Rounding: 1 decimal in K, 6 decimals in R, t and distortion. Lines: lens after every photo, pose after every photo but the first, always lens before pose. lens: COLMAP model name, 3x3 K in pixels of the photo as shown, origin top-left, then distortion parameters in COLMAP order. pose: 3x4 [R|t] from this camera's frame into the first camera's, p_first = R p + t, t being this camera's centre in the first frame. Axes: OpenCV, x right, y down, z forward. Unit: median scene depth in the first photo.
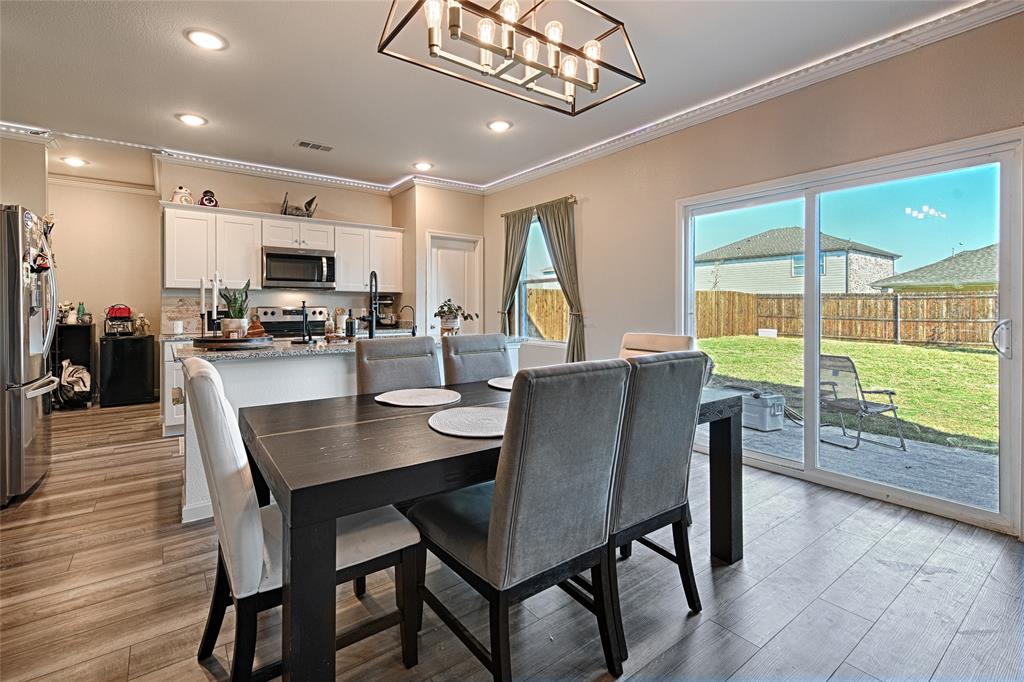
lens RADIAL K [[462.1, 0, 499.3], [0, 462.1, 309.3], [0, 0, 1]] dist [0.000346, -0.000134]
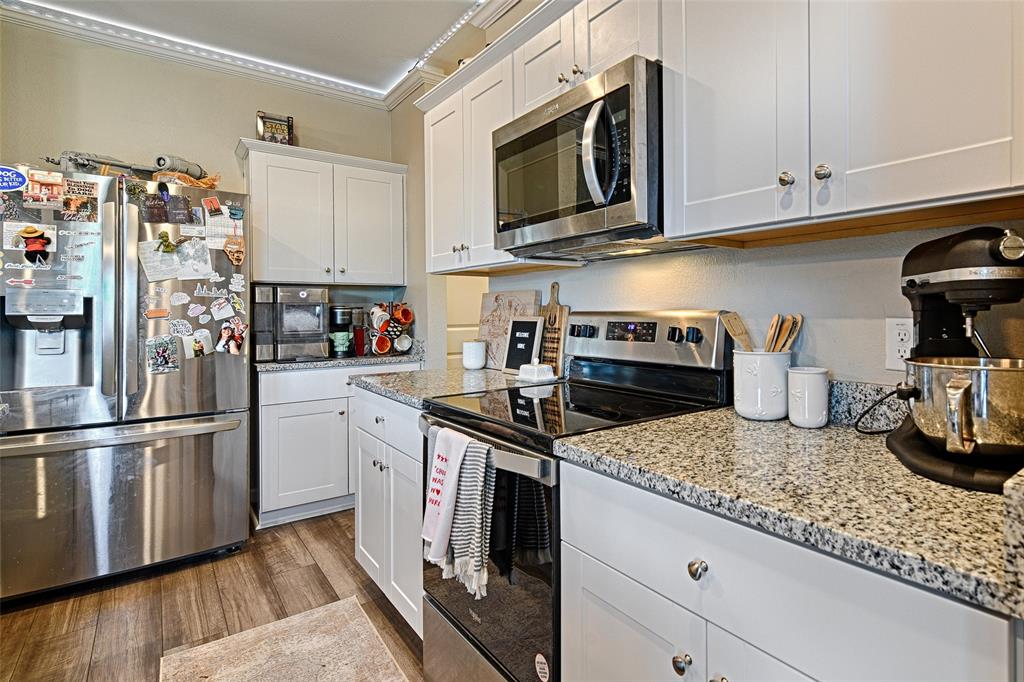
lens RADIAL K [[538.2, 0, 651.0], [0, 538.2, 313.0], [0, 0, 1]] dist [0.003688, 0.001002]
pose [[0.116586, 0.003366, -0.993175, -0.103778], [0.001550, 0.999992, 0.003572, -0.005806], [0.993179, -0.001956, 0.116580, 1.000335]]
